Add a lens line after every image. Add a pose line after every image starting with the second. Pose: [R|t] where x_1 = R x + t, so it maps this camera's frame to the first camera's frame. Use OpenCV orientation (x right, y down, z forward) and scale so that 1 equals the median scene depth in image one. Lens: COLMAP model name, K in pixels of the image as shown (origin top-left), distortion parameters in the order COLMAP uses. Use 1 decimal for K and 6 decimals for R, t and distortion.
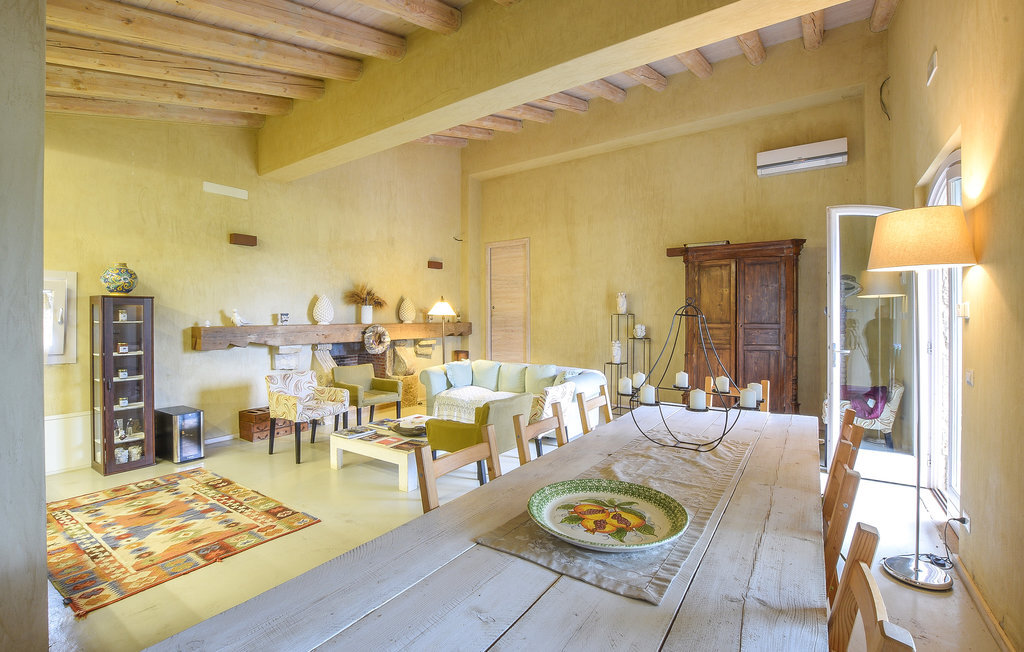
lens RADIAL K [[459.1, 0, 491.2], [0, 459.1, 313.8], [0, 0, 1]] dist [-0.001670, -0.008280]
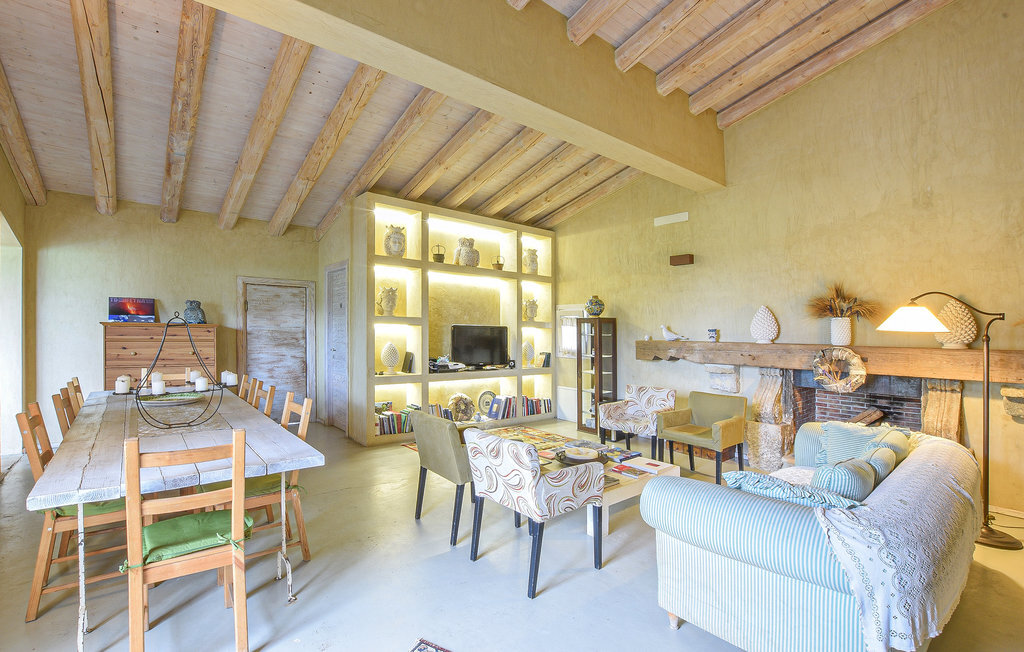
lens RADIAL K [[463.2, 0, 493.3], [0, 463.2, 320.9], [0, 0, 1]] dist [-0.002744, -0.000641]
pose [[-0.251642, -0.019722, -0.967620, 0.656416], [-0.005672, 0.999805, -0.018903, 0.002733], [0.967804, 0.000732, -0.251704, 0.922478]]
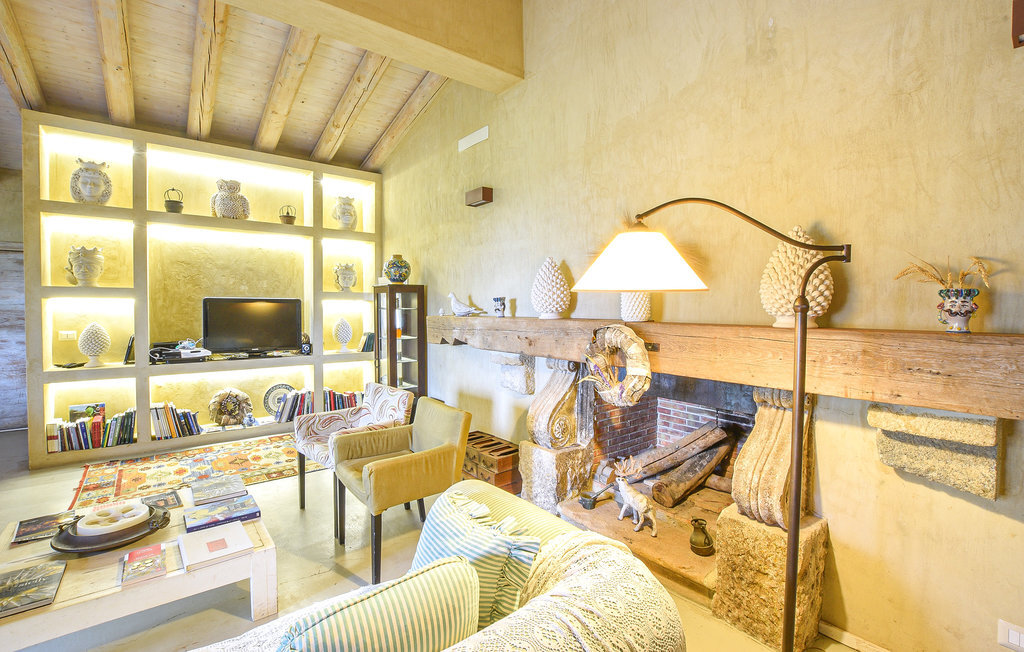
lens RADIAL K [[459.1, 0, 491.2], [0, 459.1, 313.8], [0, 0, 1]] dist [-0.001670, -0.008280]
pose [[-0.284134, 0.021638, -0.958540, 0.165874], [0.008357, 0.999763, 0.020091, 0.009164], [0.958748, -0.002302, -0.284248, 1.331354]]
